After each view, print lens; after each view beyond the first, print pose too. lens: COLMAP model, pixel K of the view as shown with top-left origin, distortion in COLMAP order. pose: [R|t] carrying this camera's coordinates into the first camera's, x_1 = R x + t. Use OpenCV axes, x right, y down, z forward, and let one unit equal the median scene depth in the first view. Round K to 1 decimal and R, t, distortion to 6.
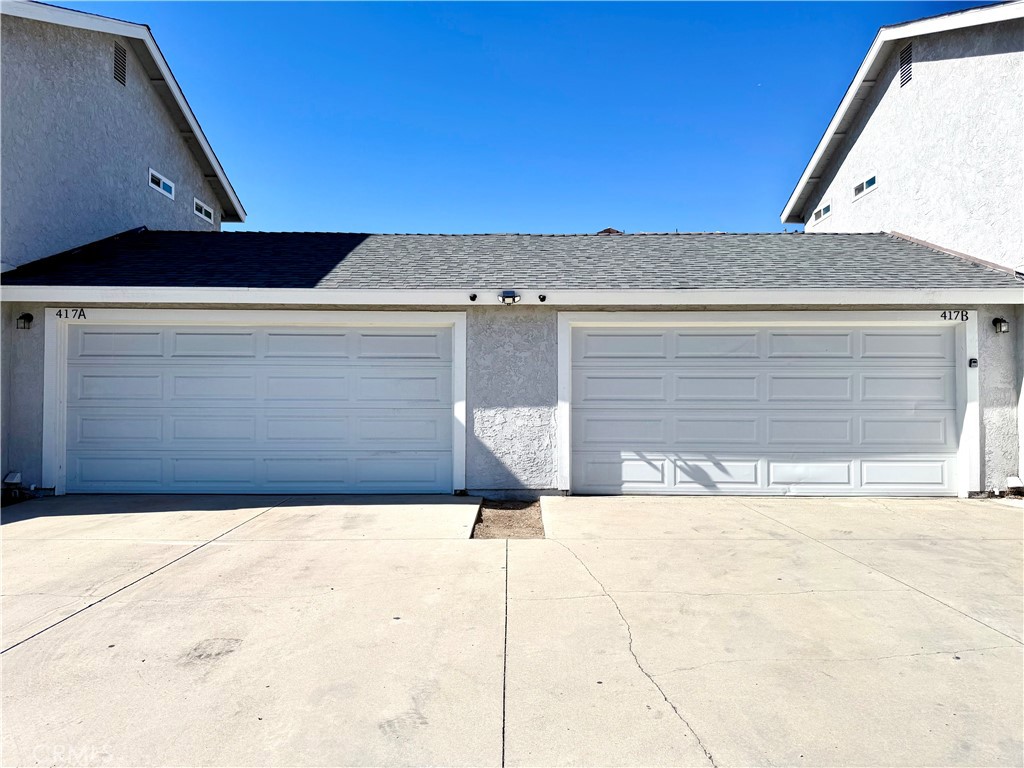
lens RADIAL K [[722.6, 0, 513.1], [0, 722.6, 379.8], [0, 0, 1]] dist [0.037570, -0.000022]
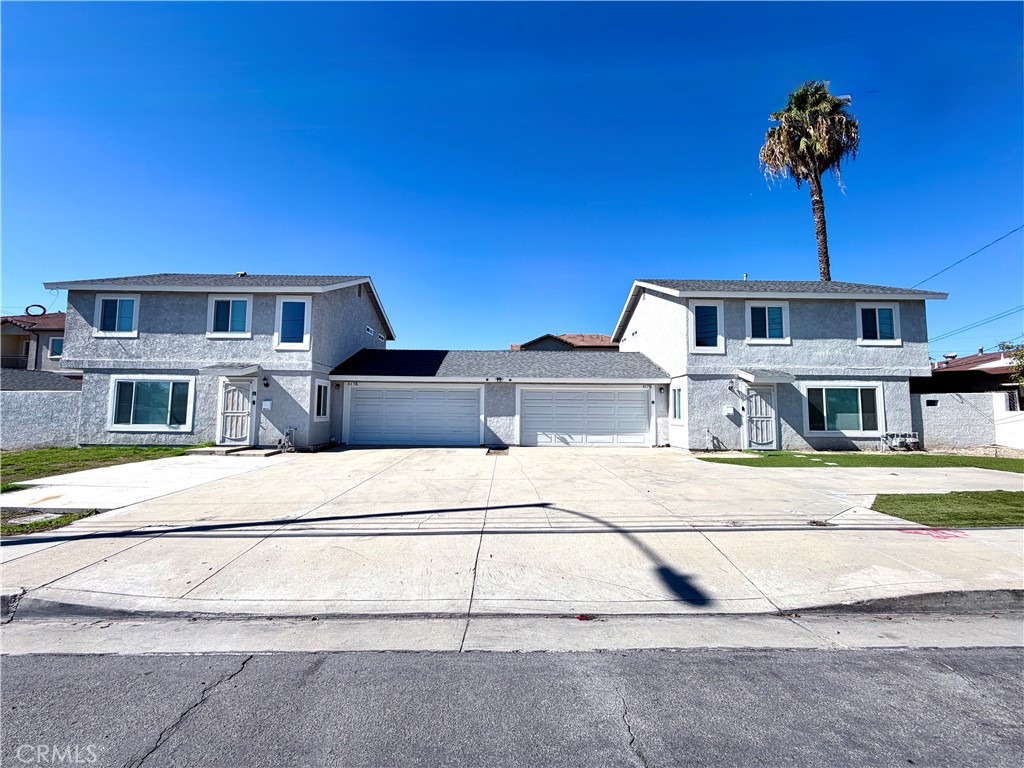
lens RADIAL K [[409.0, 0, 508.2], [0, 409.0, 385.8], [0, 0, 1]] dist [-0.000192, -0.001872]
pose [[0.999981, 0.005496, -0.002700, 0.035673], [-0.005572, 0.999569, -0.028820, -0.039381], [0.002540, 0.028835, 0.999581, -0.671157]]
